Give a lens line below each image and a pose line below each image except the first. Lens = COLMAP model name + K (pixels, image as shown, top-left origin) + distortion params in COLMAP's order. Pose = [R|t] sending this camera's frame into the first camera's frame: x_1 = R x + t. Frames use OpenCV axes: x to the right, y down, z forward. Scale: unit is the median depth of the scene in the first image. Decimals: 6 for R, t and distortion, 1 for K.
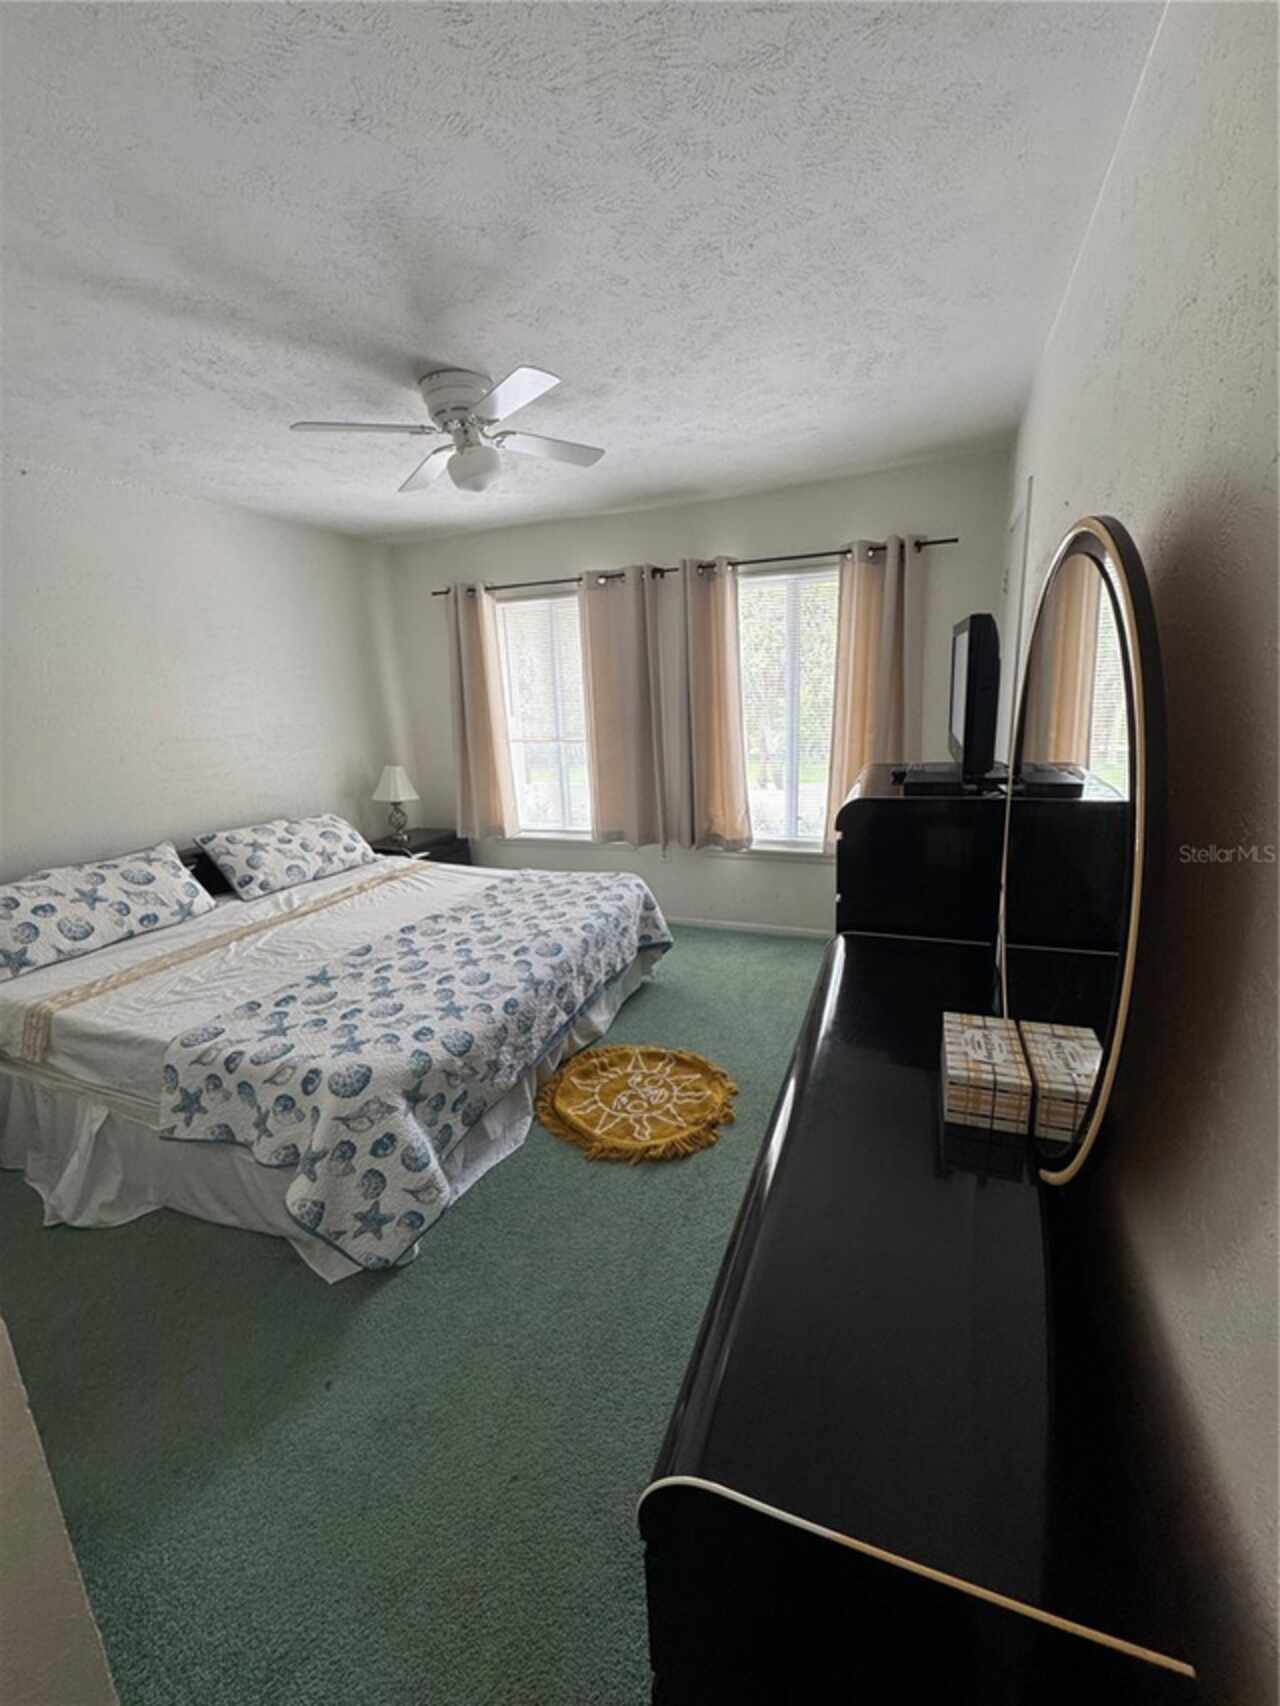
lens RADIAL K [[688.9, 0, 637.6], [0, 688.9, 849.0], [0, 0, 1]] dist [0.000065, 0.000048]
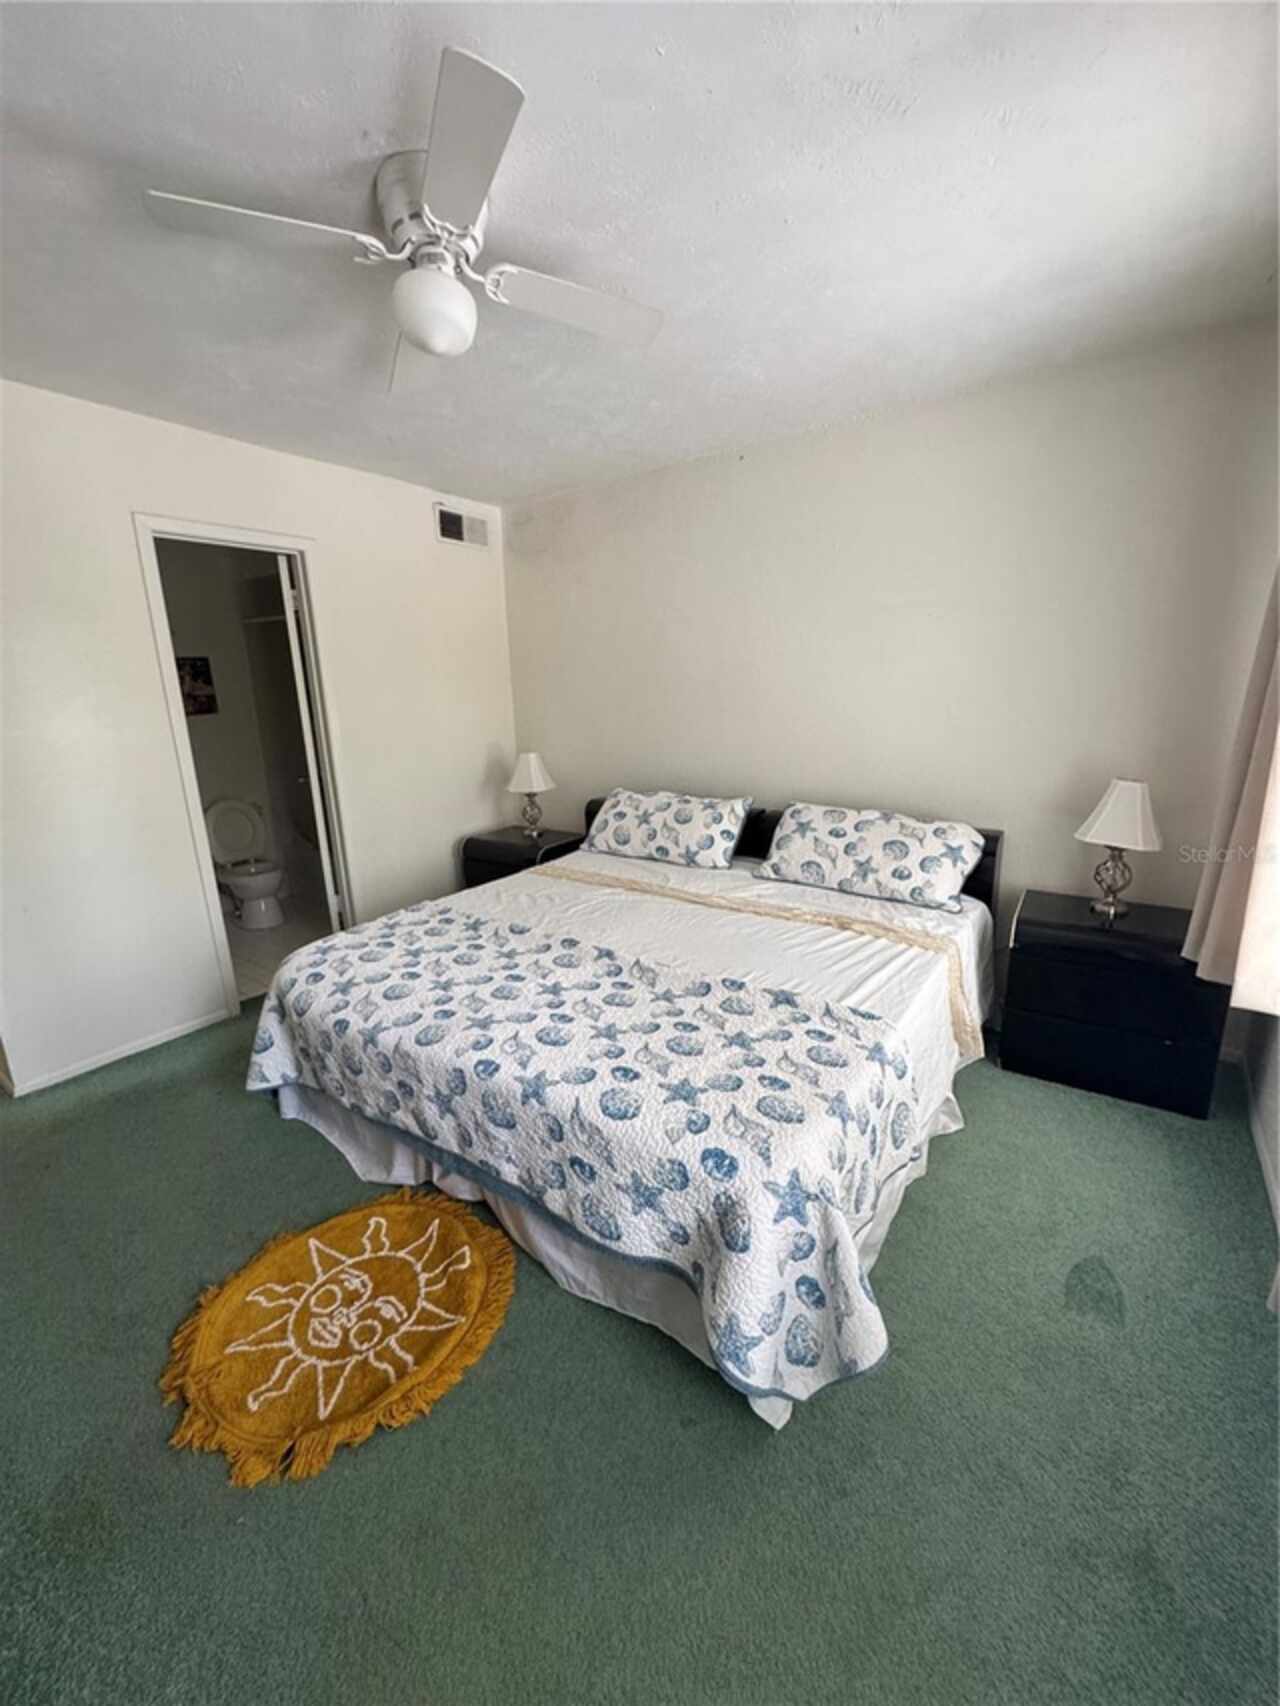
lens RADIAL K [[688.9, 0, 636.5], [0, 688.9, 857.2], [0, 0, 1]] dist [0.000065, 0.000048]
pose [[-0.235246, 0.279397, -0.930912, 0.390987], [-0.186888, 0.926915, 0.325424, -0.263755], [0.953799, 0.250531, -0.165837, 1.184885]]
